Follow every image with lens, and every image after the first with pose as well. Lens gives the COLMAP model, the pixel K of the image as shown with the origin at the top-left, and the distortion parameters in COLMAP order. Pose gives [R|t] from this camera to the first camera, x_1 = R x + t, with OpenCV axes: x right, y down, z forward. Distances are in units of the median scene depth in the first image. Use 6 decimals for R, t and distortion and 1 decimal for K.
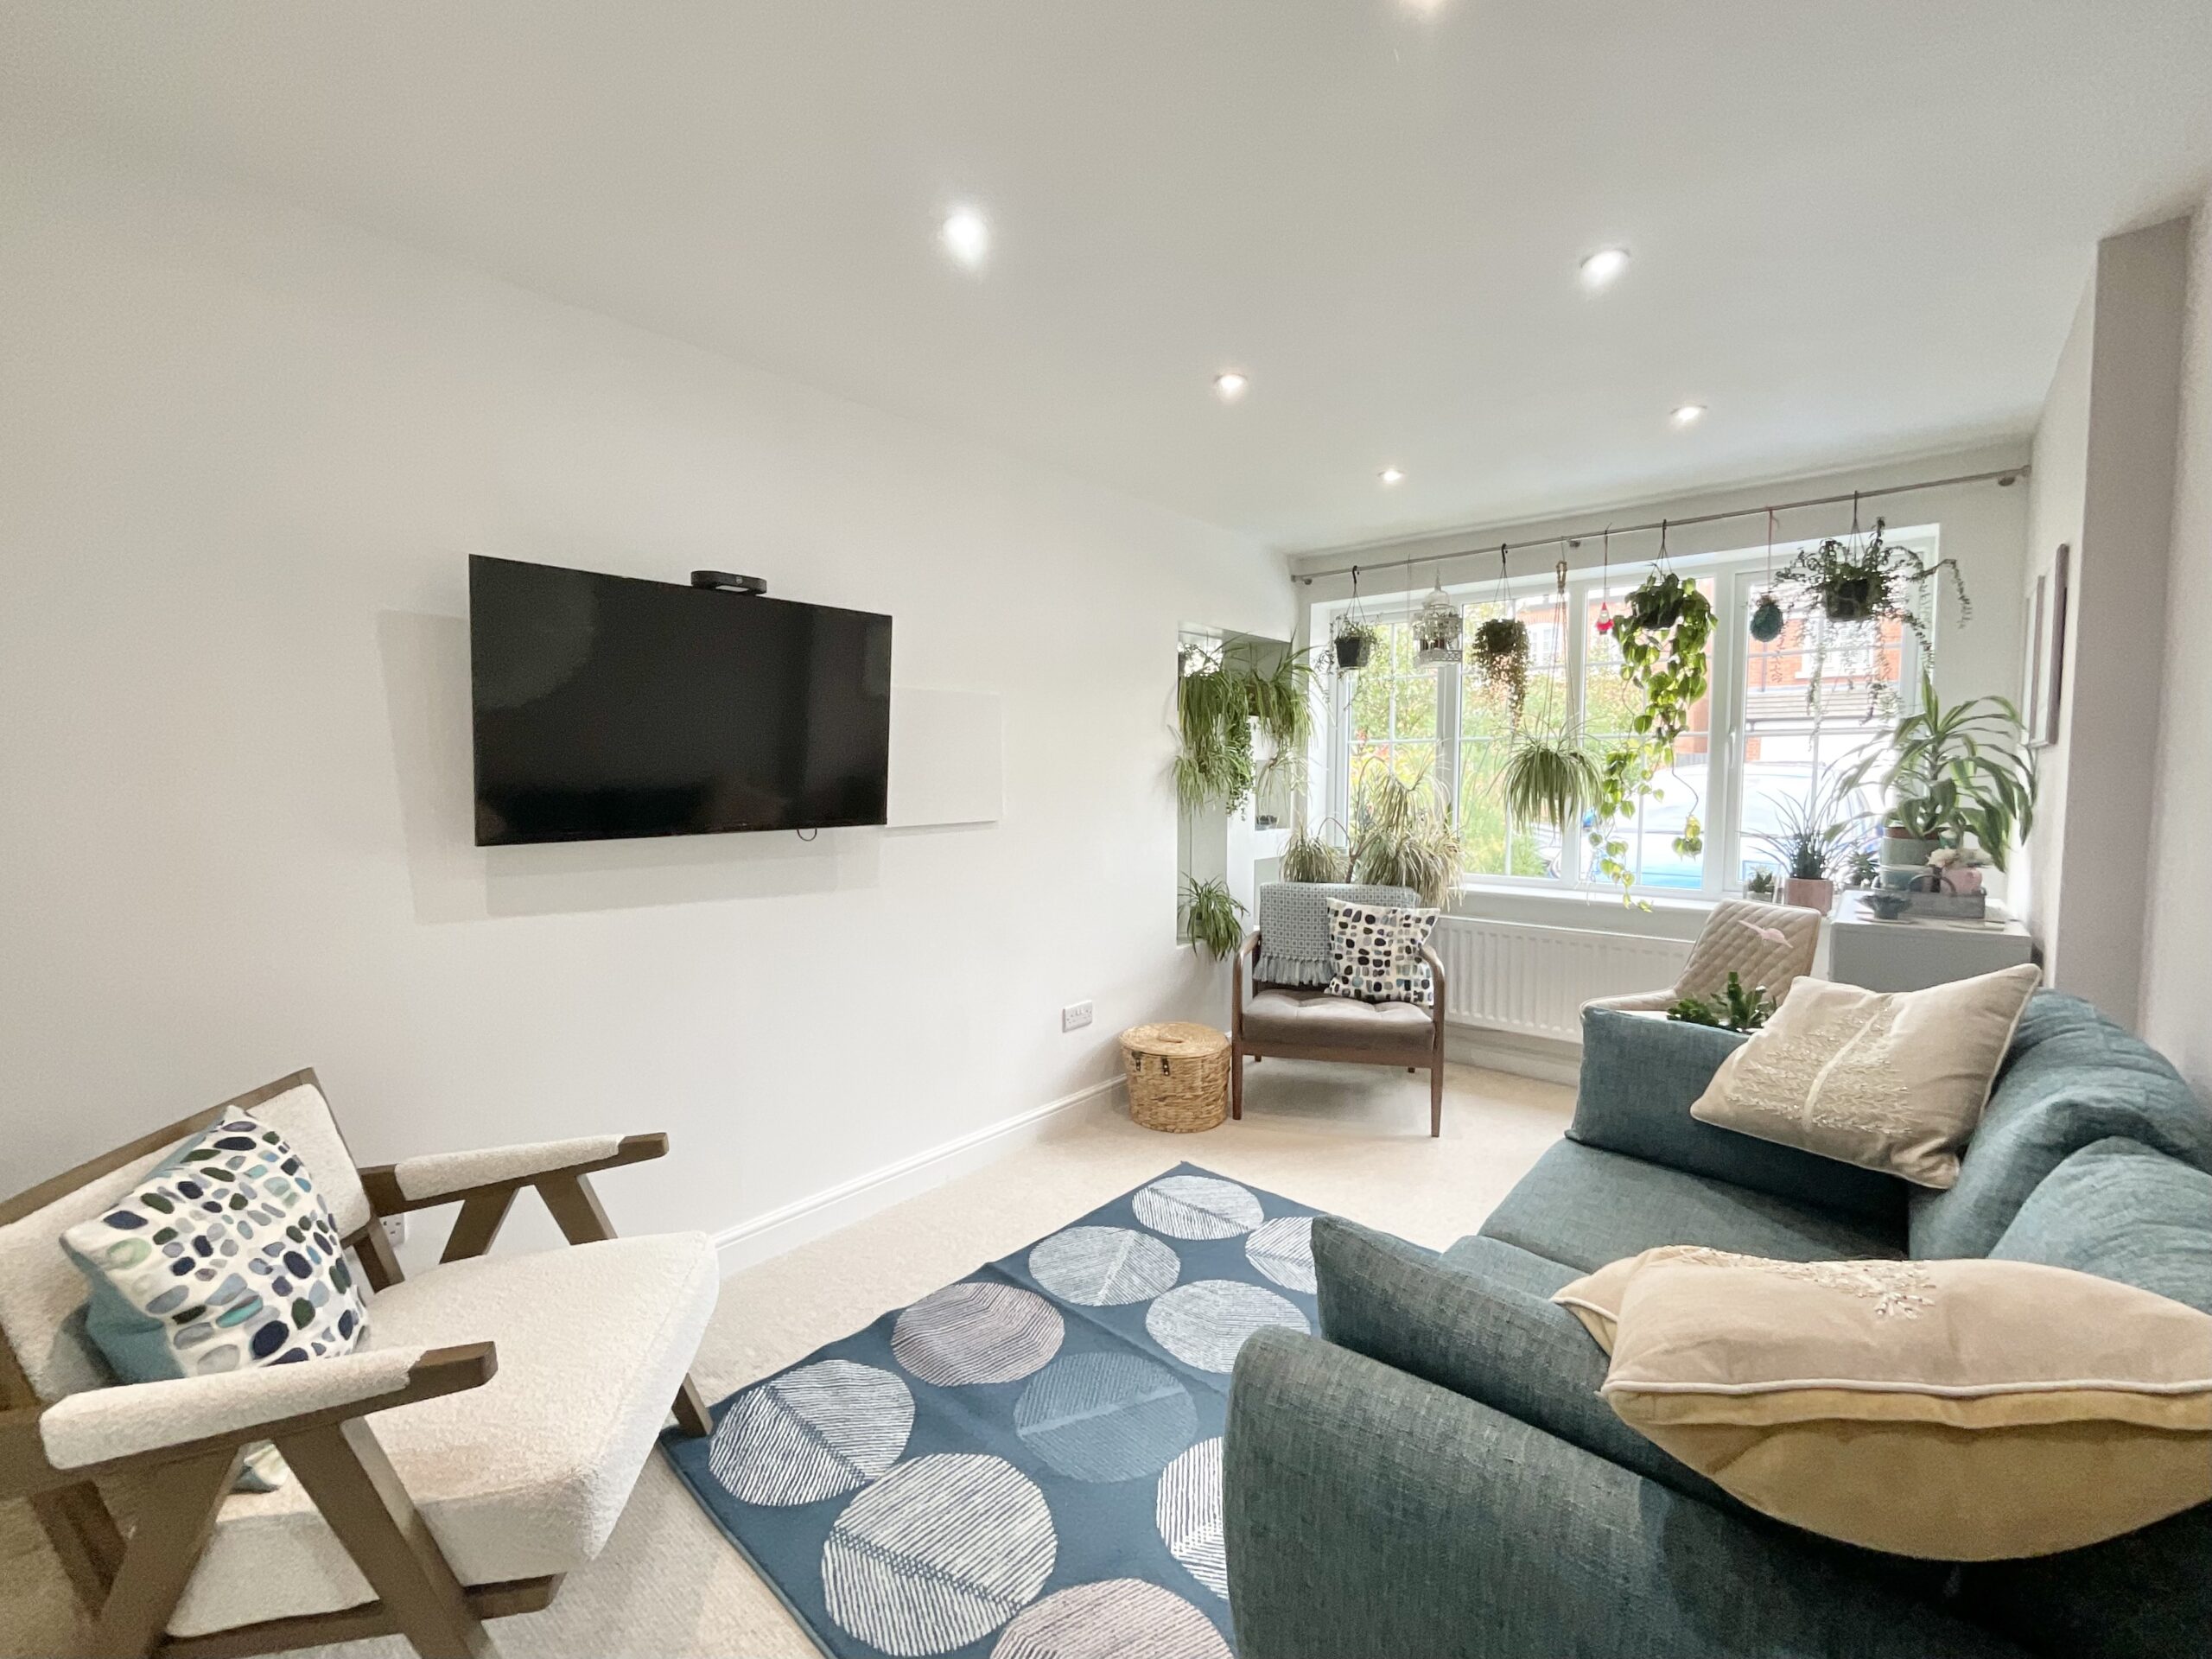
lens RADIAL K [[900.8, 0, 1106.0], [0, 900.8, 829.5], [0, 0, 1]] dist [0.001010, -0.000137]
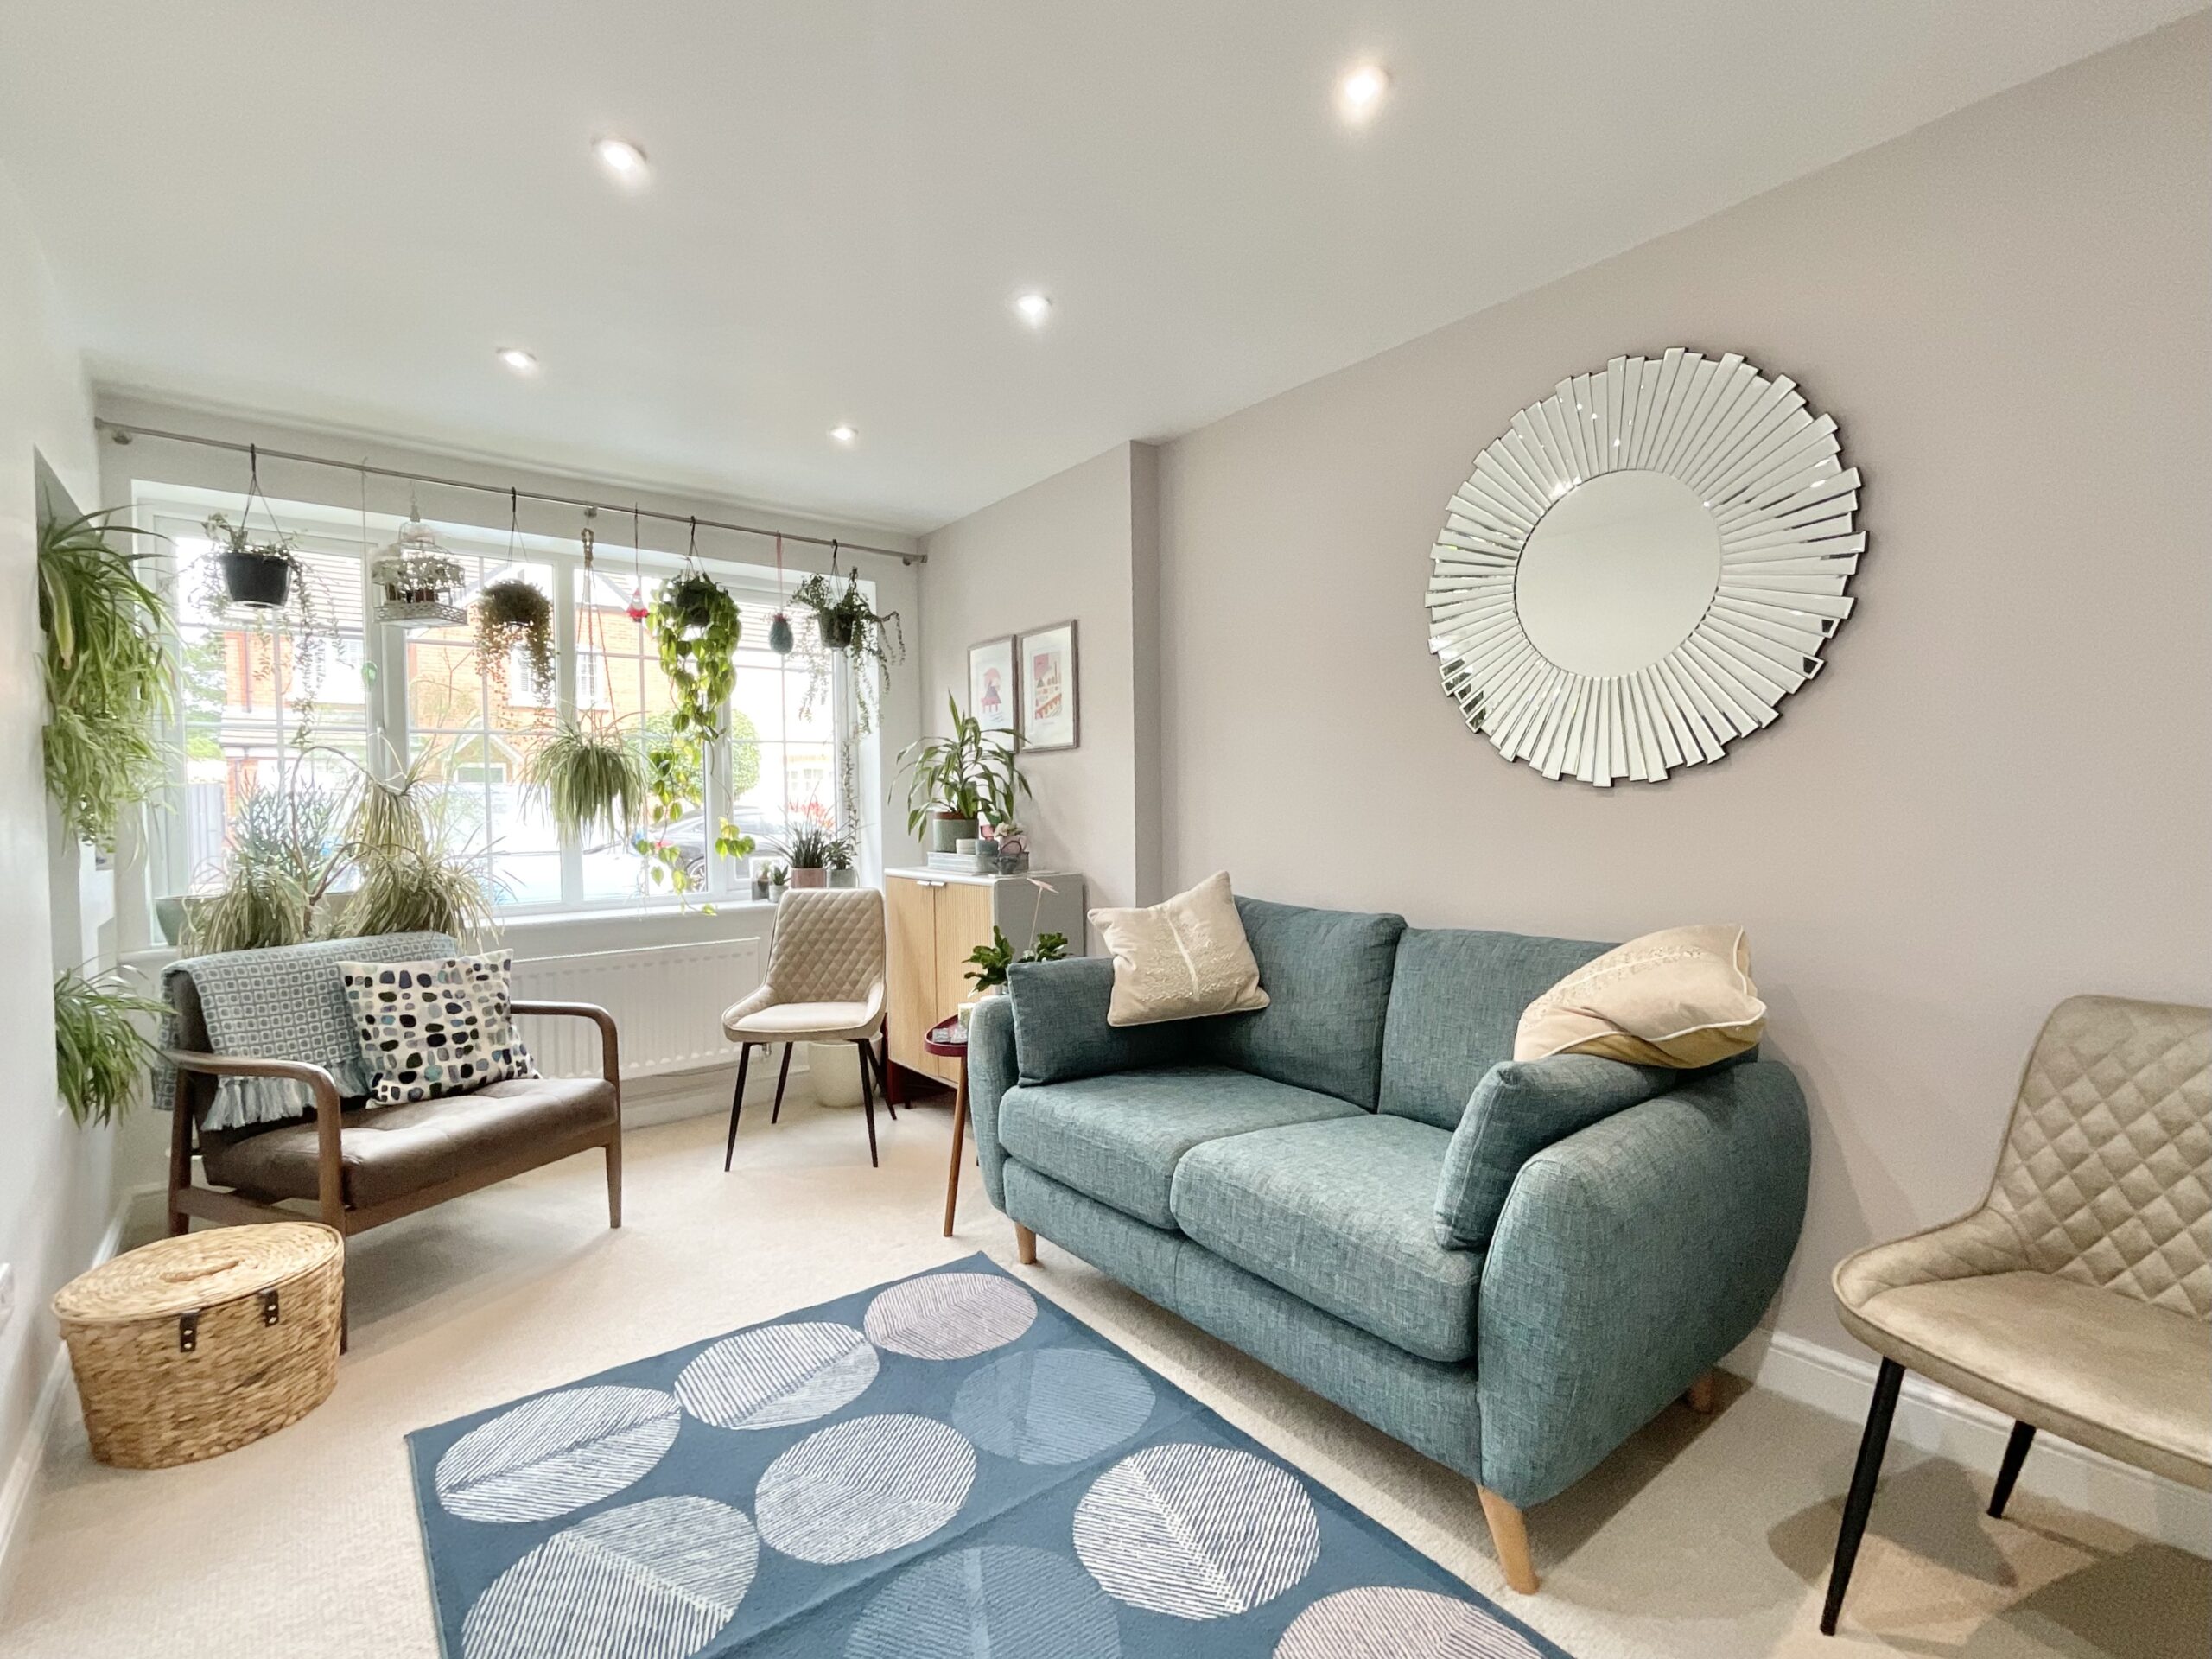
lens RADIAL K [[975.4, 0, 1128.7], [0, 975.4, 822.2], [0, 0, 1]] dist [-0.027333, 0.020916]
pose [[0.209975, -0.029048, 0.977275, -0.319440], [0.072631, 0.997260, 0.014037, 0.008578], [-0.975005, 0.068033, 0.211509, 0.323859]]
